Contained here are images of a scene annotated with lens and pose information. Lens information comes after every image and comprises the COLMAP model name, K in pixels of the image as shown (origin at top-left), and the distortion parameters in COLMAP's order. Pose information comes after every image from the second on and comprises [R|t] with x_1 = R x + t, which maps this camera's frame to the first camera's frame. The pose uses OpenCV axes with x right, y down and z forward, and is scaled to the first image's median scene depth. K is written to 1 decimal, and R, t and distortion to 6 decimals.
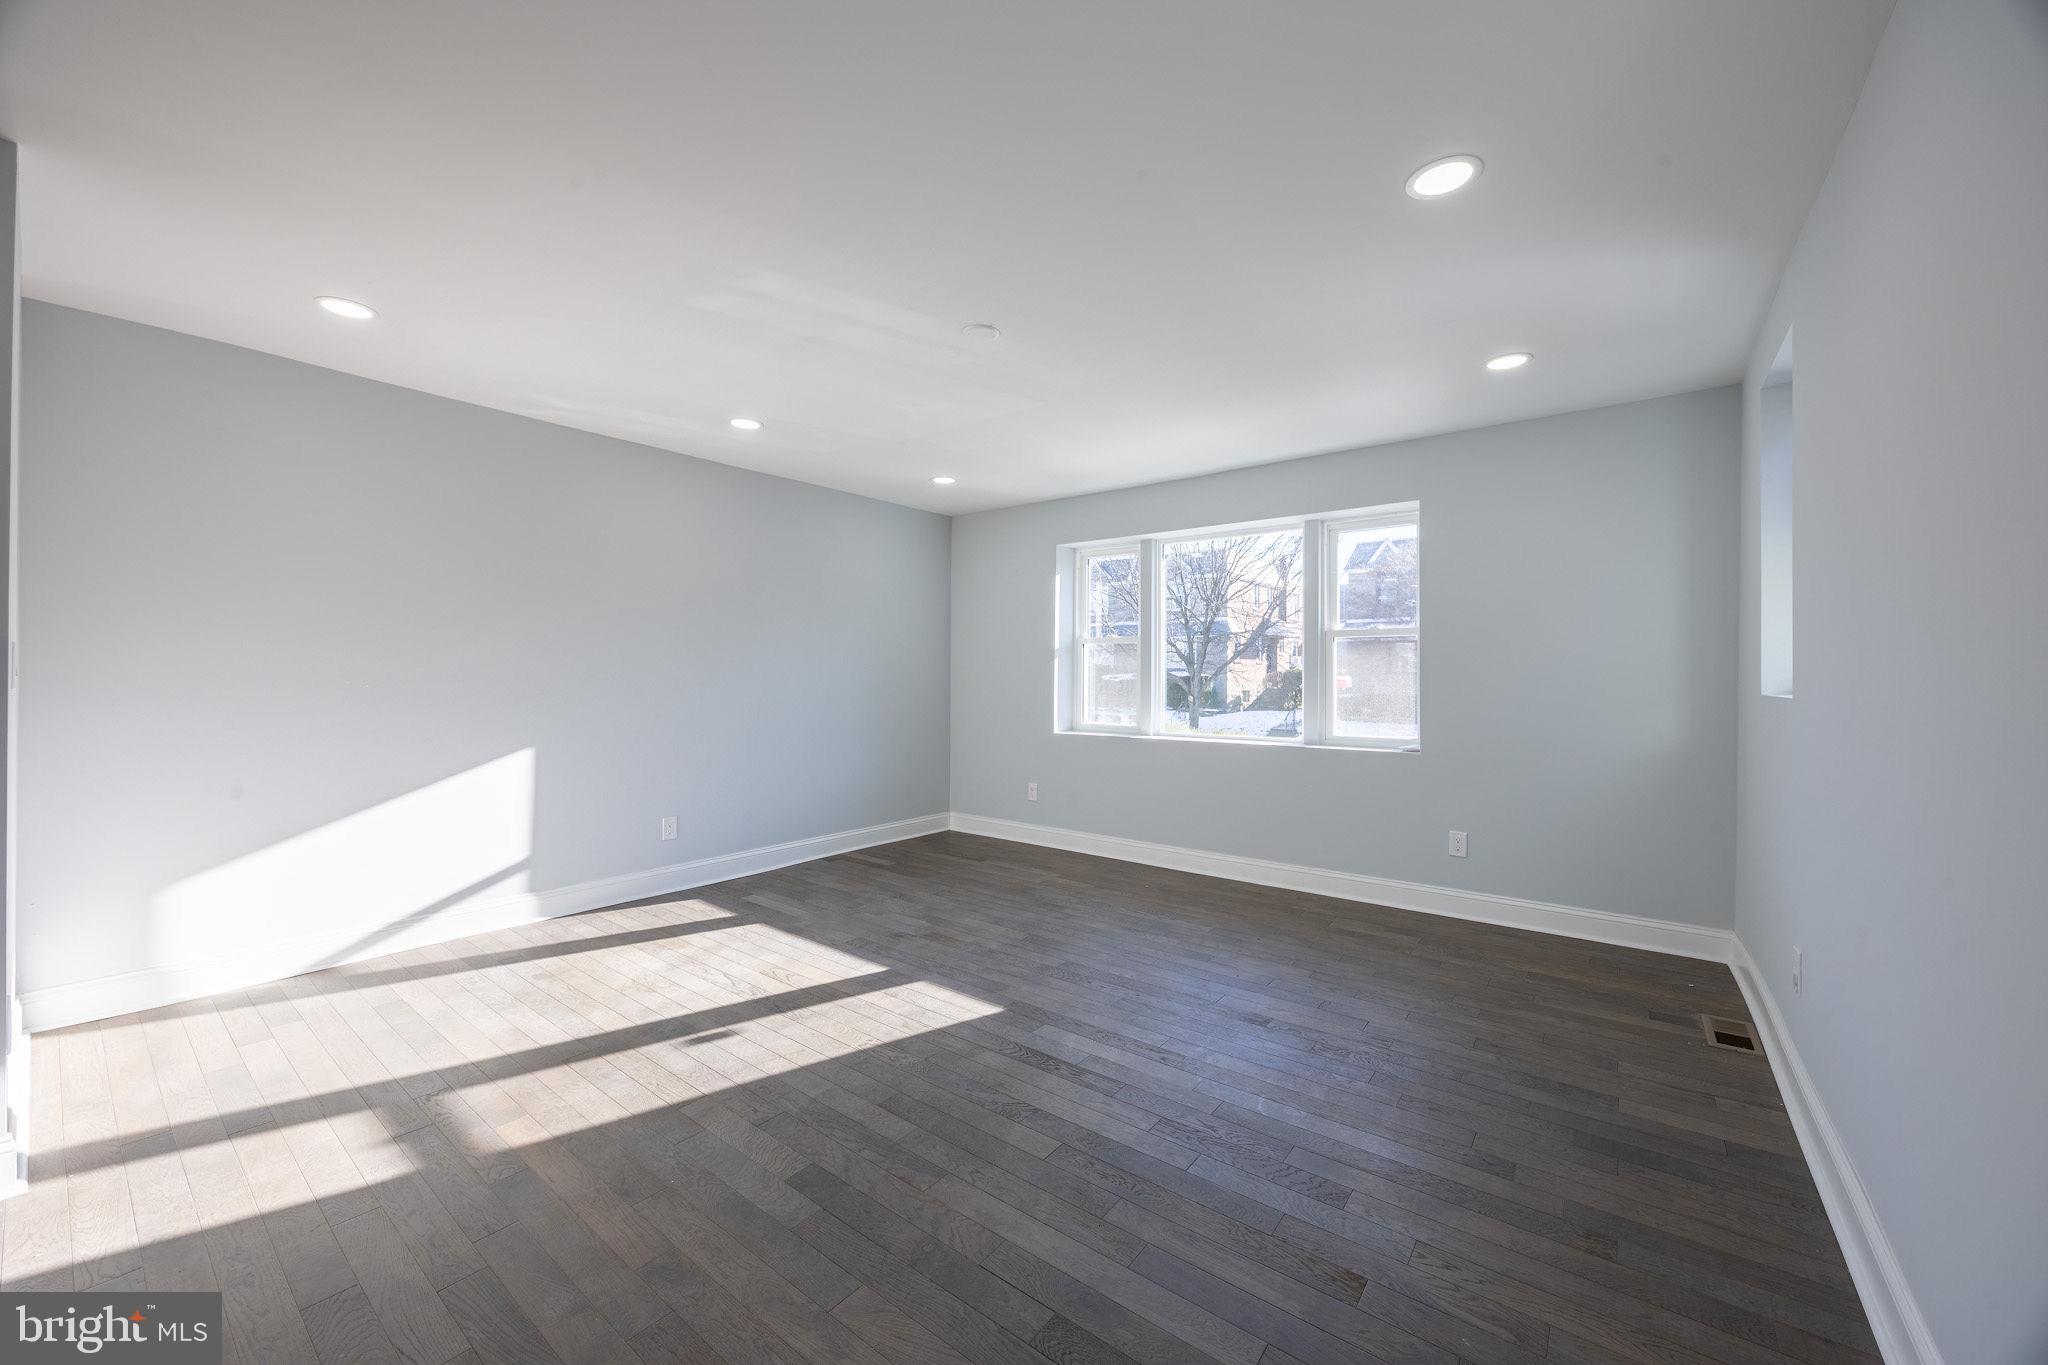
lens RADIAL K [[773.8, 0, 1012.1], [0, 773.8, 677.4], [0, 0, 1]] dist [-0.006683, 0.000508]
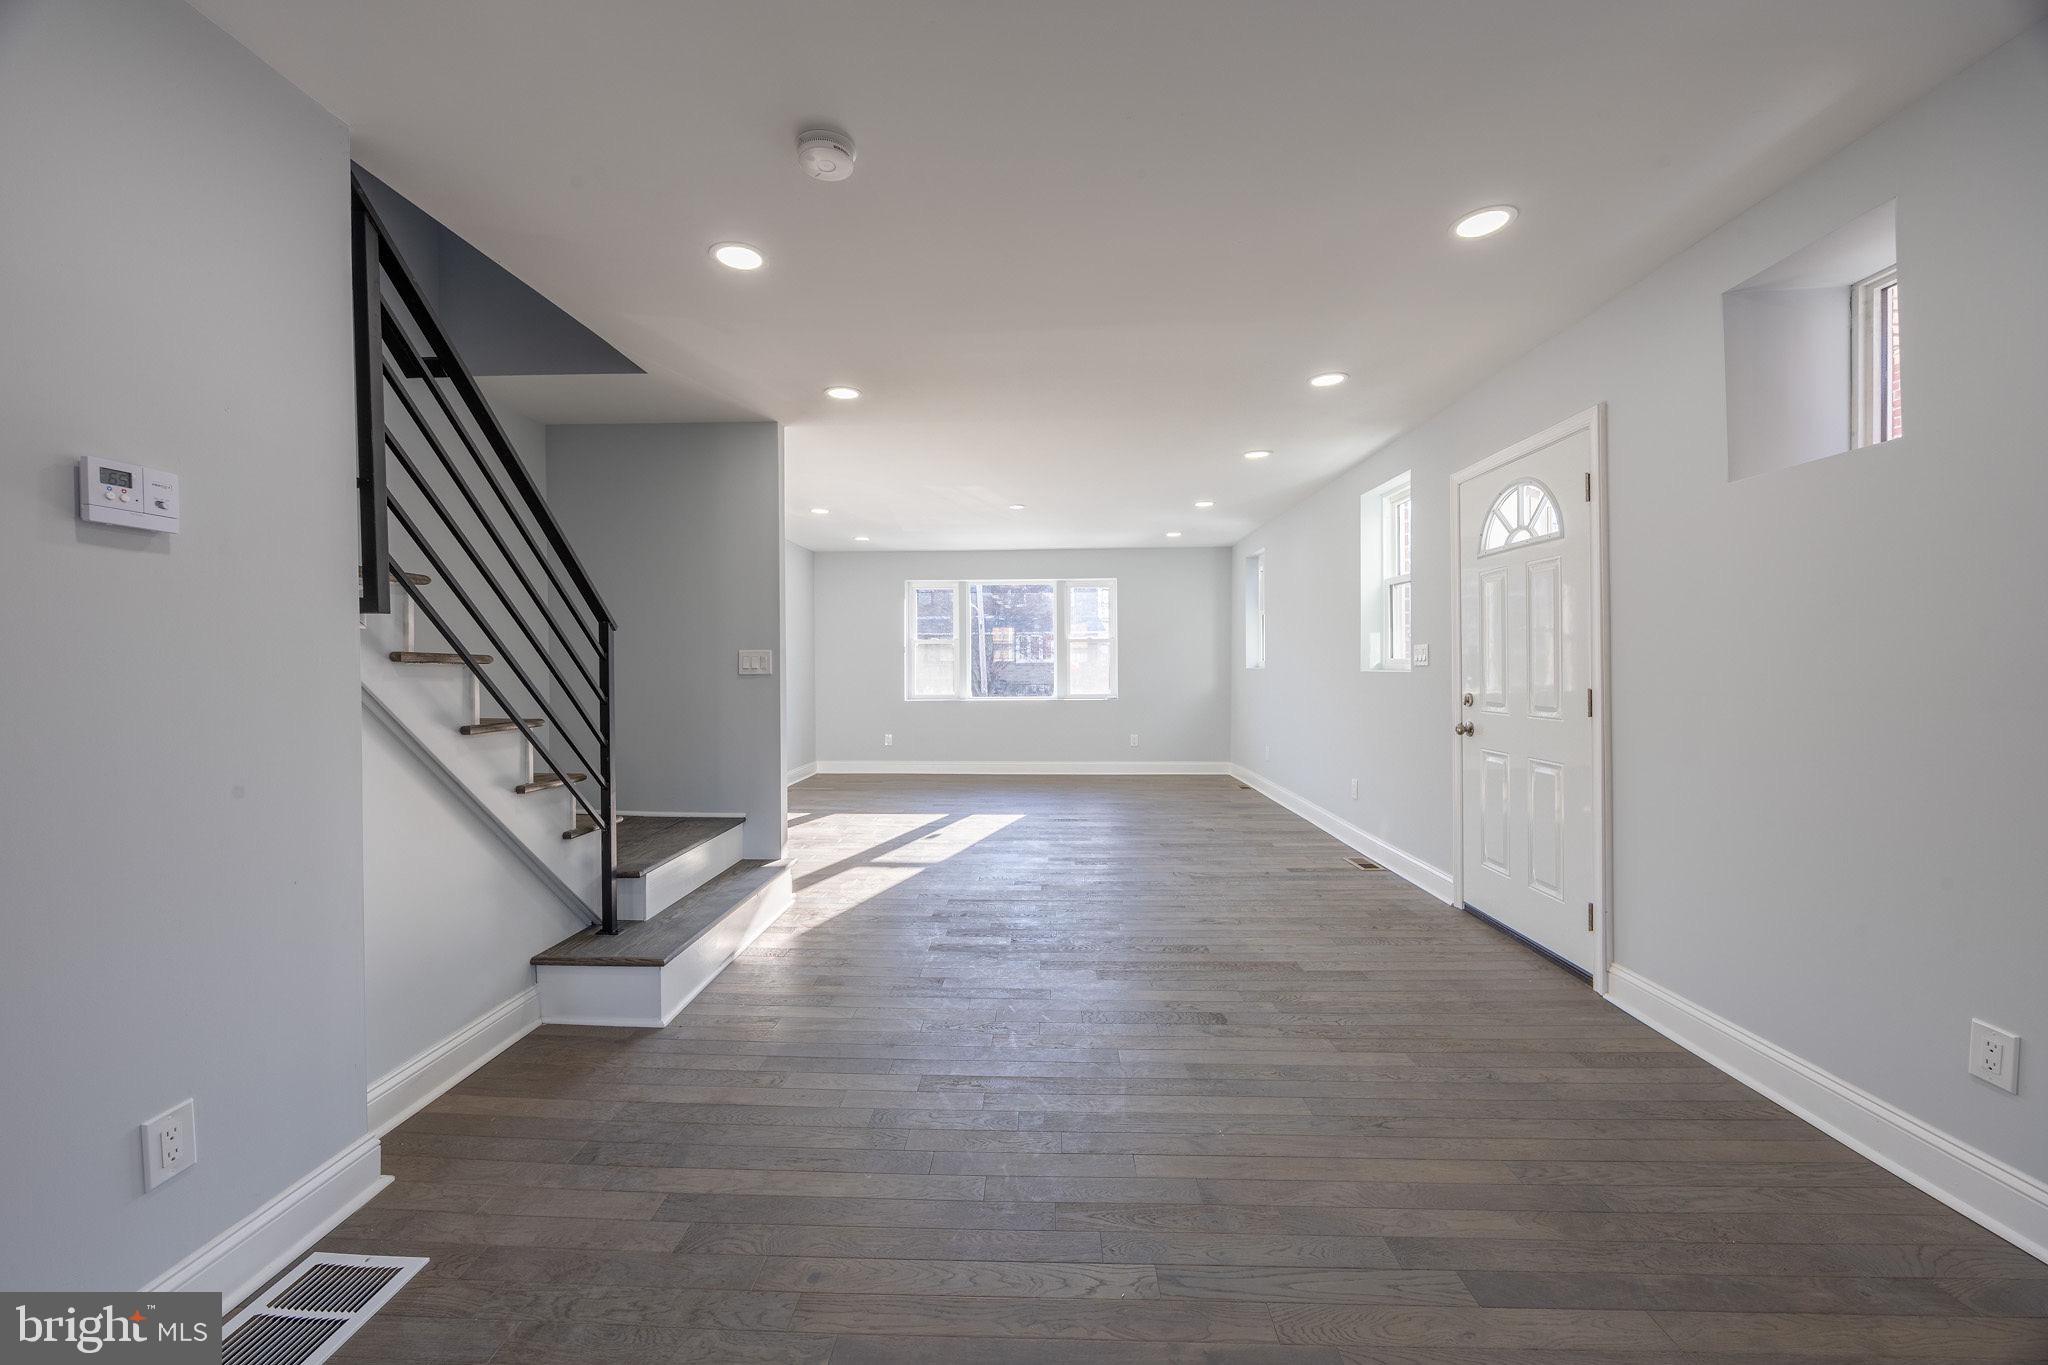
lens RADIAL K [[773.8, 0, 1012.1], [0, 773.8, 677.4], [0, 0, 1]] dist [-0.006683, 0.000508]
pose [[0.808084, -0.017074, 0.588819, -0.981261], [0.006484, 0.999777, 0.020092, -0.007256], [-0.589031, -0.012418, 0.808015, -0.555581]]
